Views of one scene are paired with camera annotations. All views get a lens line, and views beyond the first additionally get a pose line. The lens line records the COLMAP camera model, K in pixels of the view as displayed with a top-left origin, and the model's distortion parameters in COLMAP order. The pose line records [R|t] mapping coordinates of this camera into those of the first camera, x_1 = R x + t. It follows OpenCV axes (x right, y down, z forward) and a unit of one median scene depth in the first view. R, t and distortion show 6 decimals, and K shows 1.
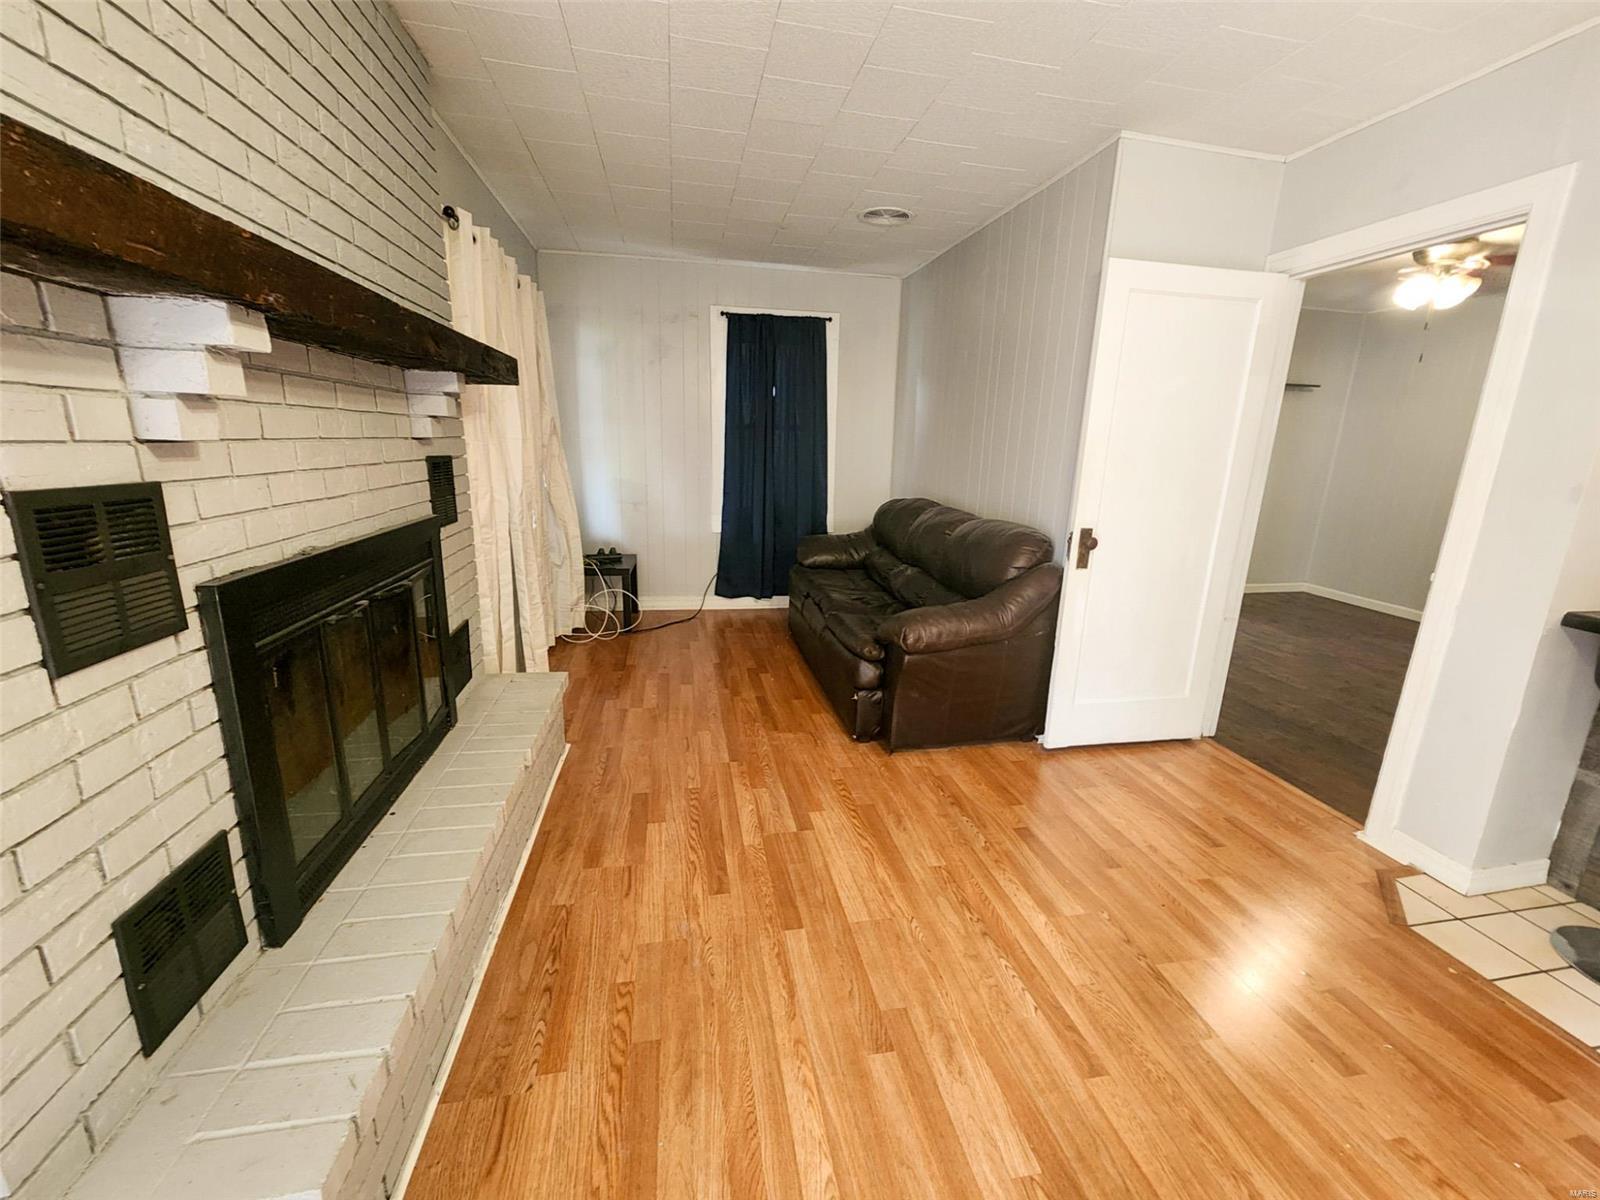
lens RADIAL K [[658.3, 0, 807.6], [0, 658.3, 600.7], [0, 0, 1]] dist [0.008265, -0.001717]
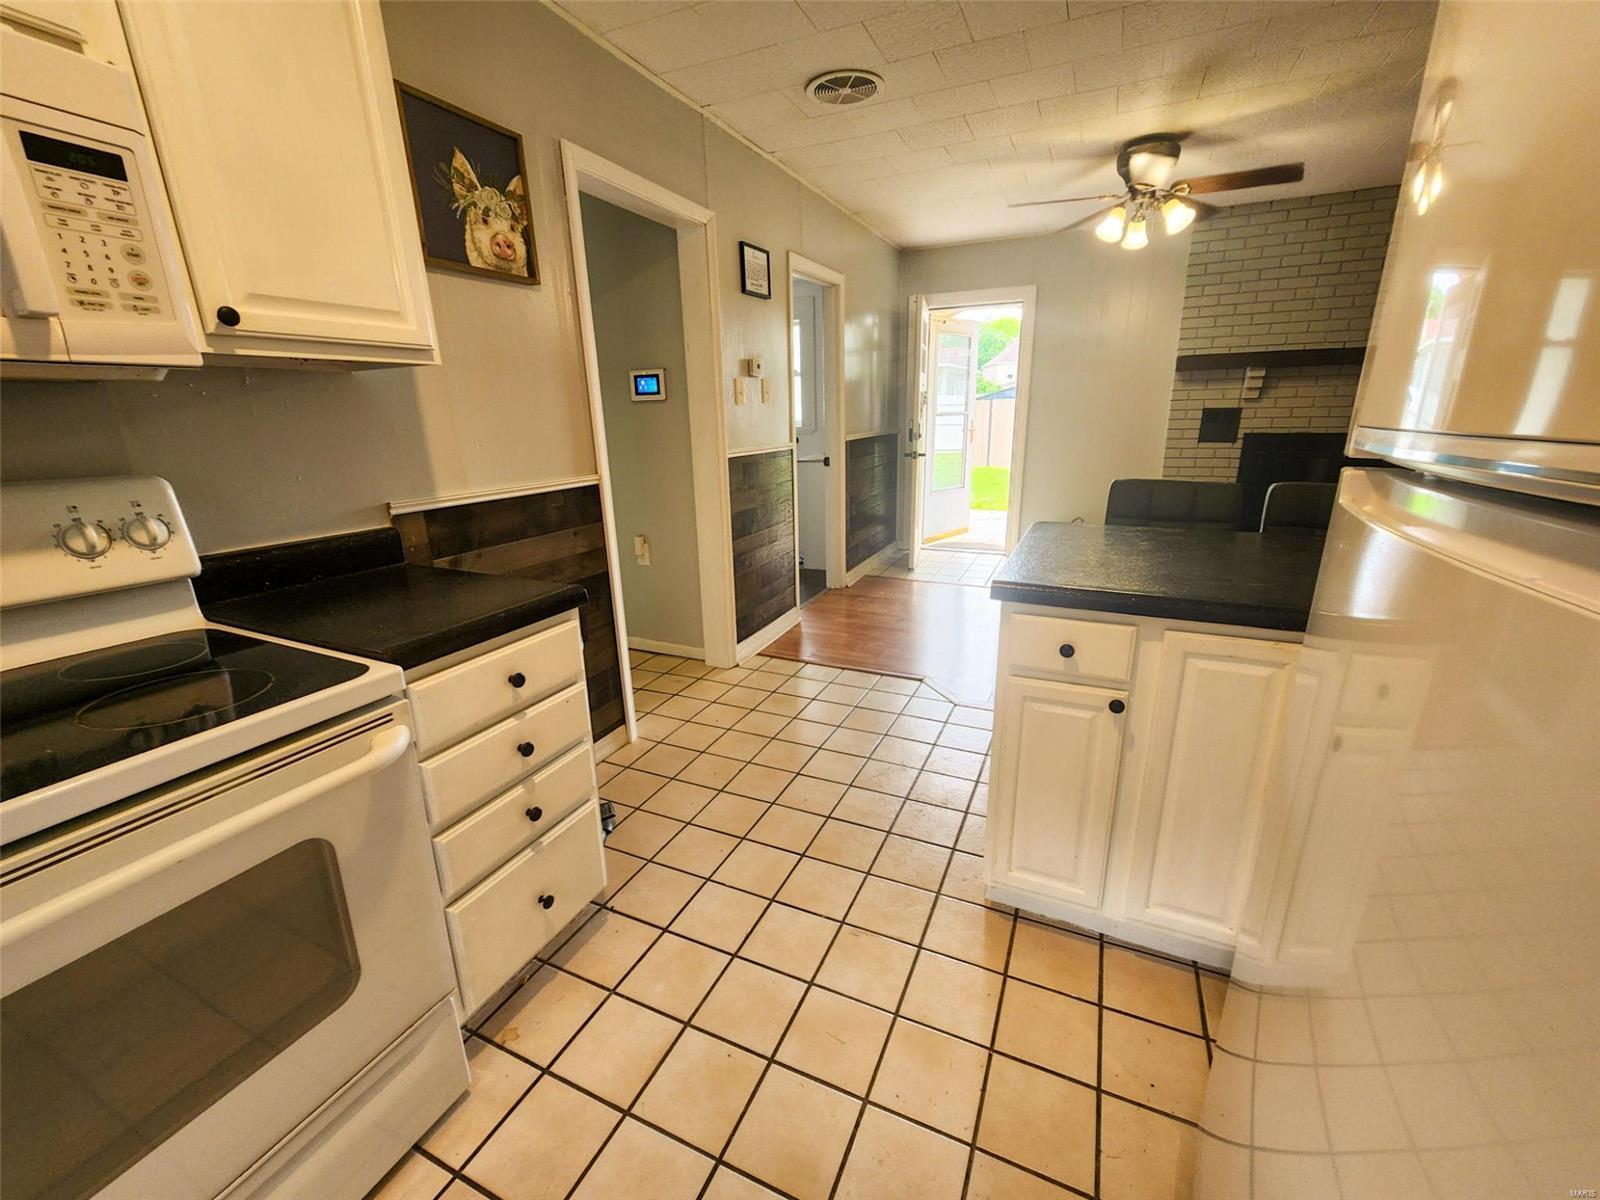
lens RADIAL K [[658.3, 0, 800.4], [0, 658.3, 601.0], [0, 0, 1]] dist [0.008265, -0.001717]
pose [[-0.581029, 0.210984, -0.786061, 4.217617], [-0.191490, 0.903265, 0.383985, -0.130737], [0.791036, 0.373628, -0.484421, 1.177920]]
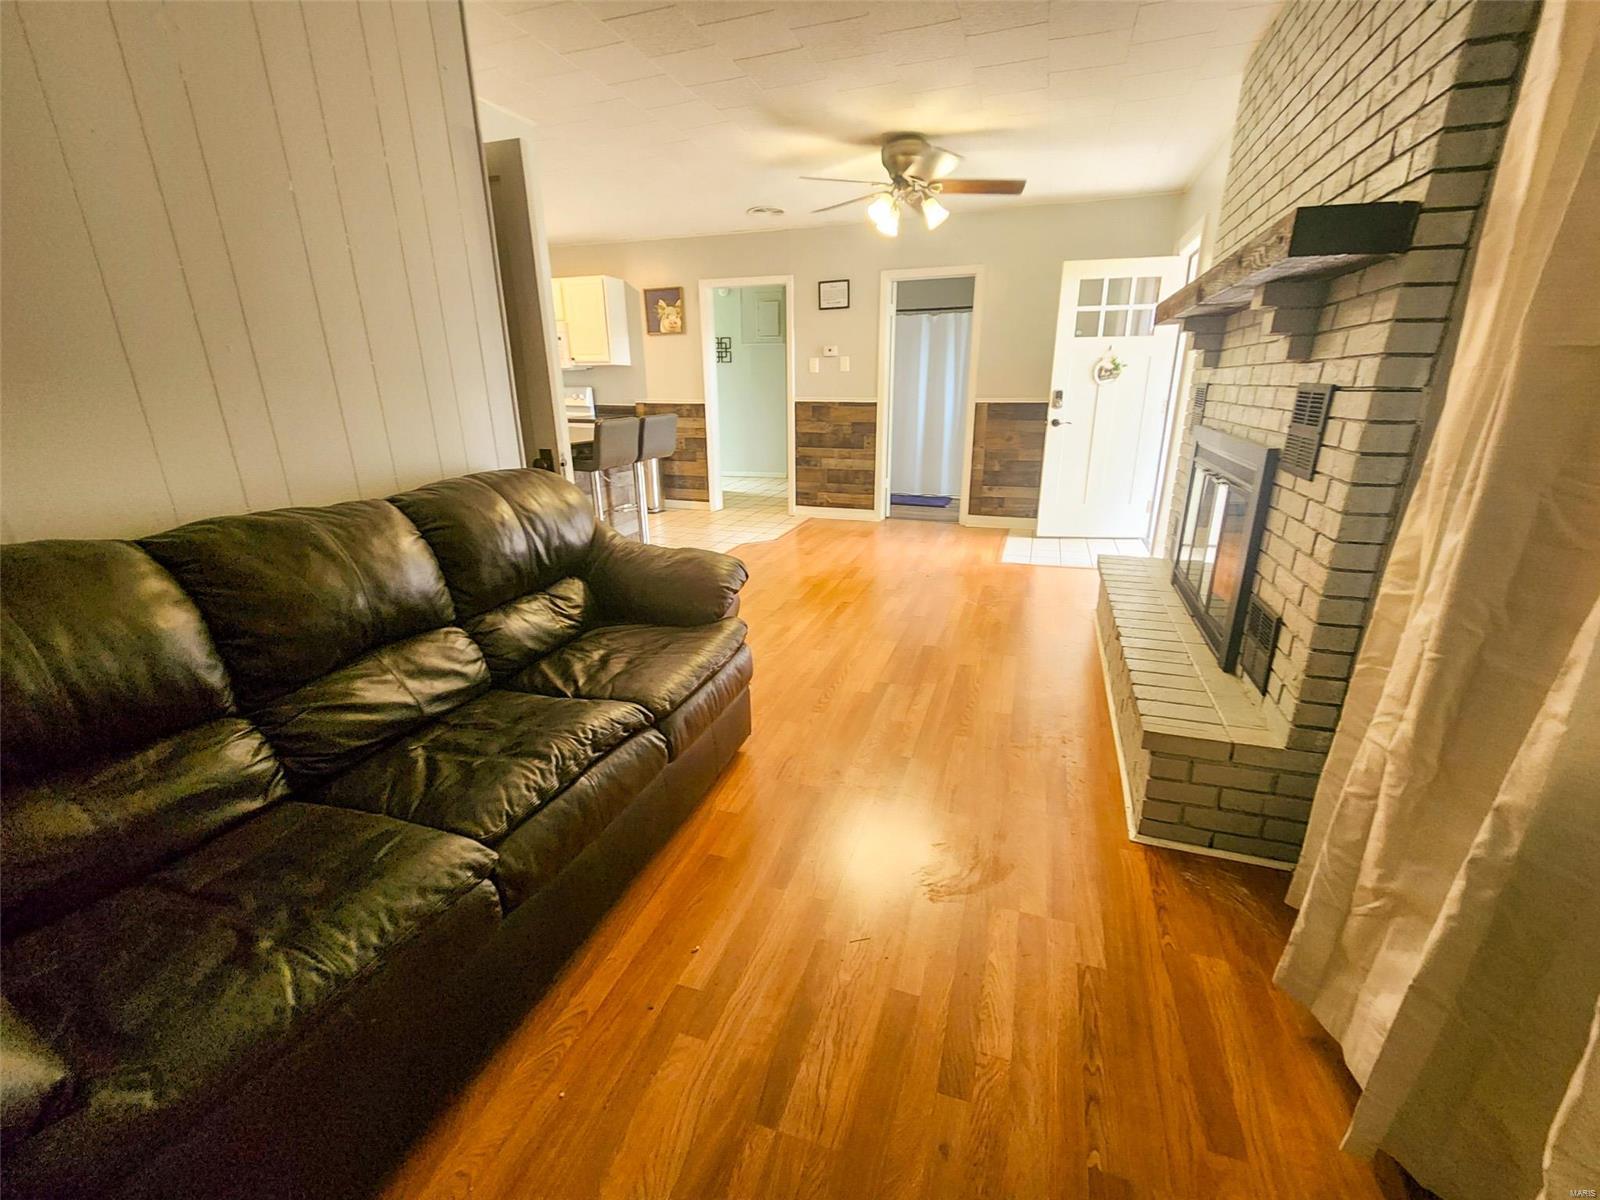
lens RADIAL K [[658.3, 0, 807.7], [0, 658.3, 598.6], [0, 0, 1]] dist [0.008265, -0.001717]
pose [[-0.865374, -0.182145, 0.466852, -0.908871], [0.097502, 0.852603, 0.513382, -0.927761], [-0.491549, 0.489787, -0.720061, 3.978777]]
